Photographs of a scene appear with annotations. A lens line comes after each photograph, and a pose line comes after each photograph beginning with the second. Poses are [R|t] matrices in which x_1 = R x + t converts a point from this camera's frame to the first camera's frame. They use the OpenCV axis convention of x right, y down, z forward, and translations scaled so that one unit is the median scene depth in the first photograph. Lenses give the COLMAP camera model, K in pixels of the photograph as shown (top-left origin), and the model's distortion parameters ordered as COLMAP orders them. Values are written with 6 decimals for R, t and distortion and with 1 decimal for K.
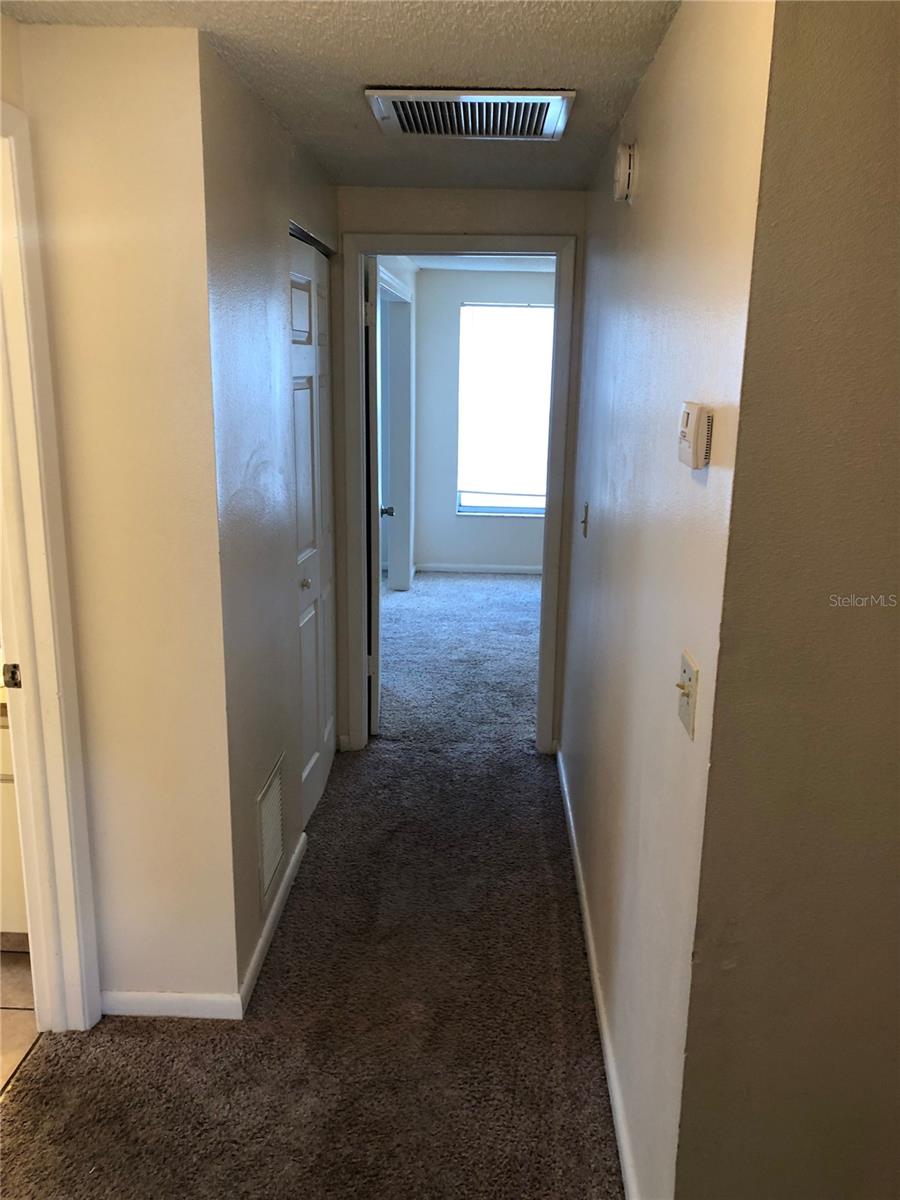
lens RADIAL K [[921.2, 0, 450.0], [0, 921.2, 600.0], [0, 0, 1]] dist [0.063162, -0.000270]
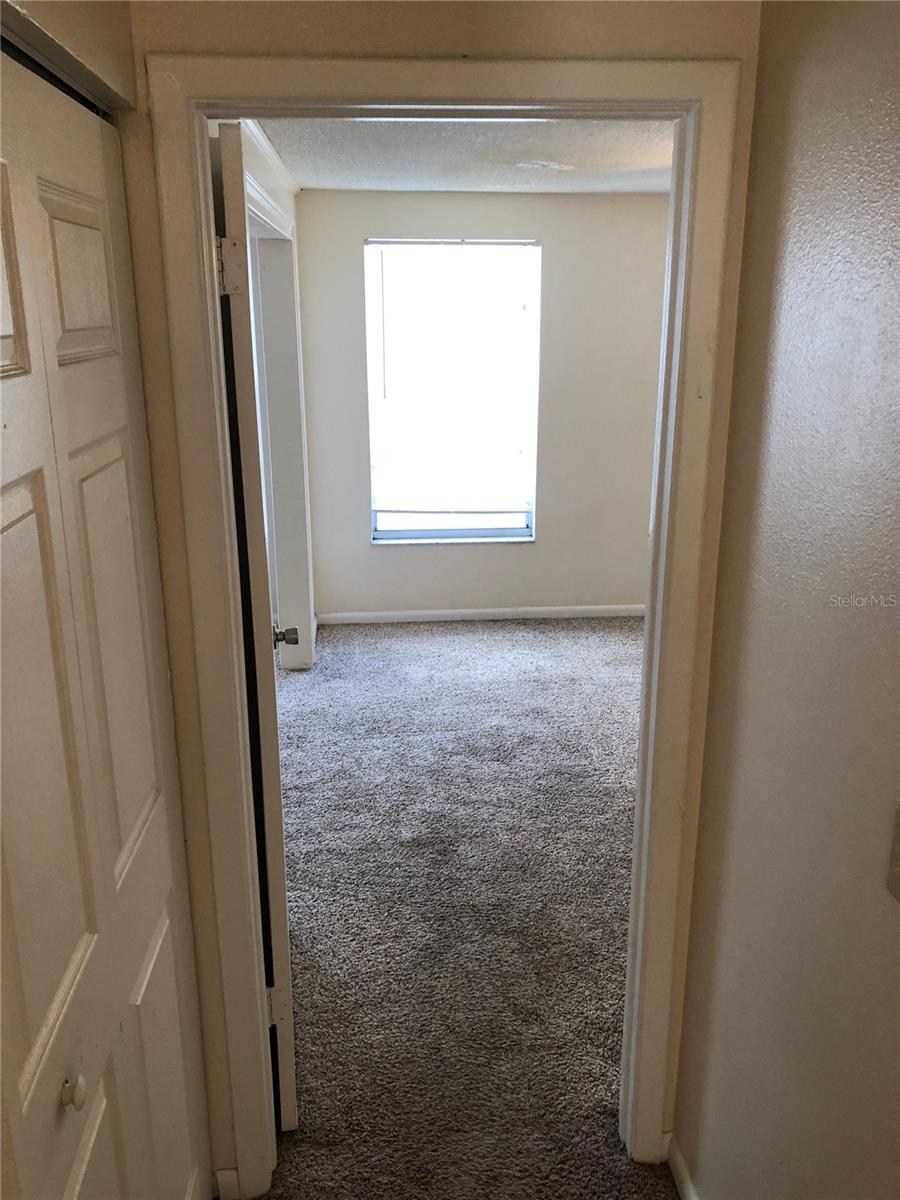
lens RADIAL K [[979.2, 0, 450.0], [0, 979.2, 600.0], [0, 0, 1]] dist [-0.024763, -0.003555]
pose [[0.991961, -0.053982, 0.114450, -0.029537], [0.049174, 0.997802, 0.044427, -0.109507], [-0.116597, -0.038442, 0.992435, 0.350157]]
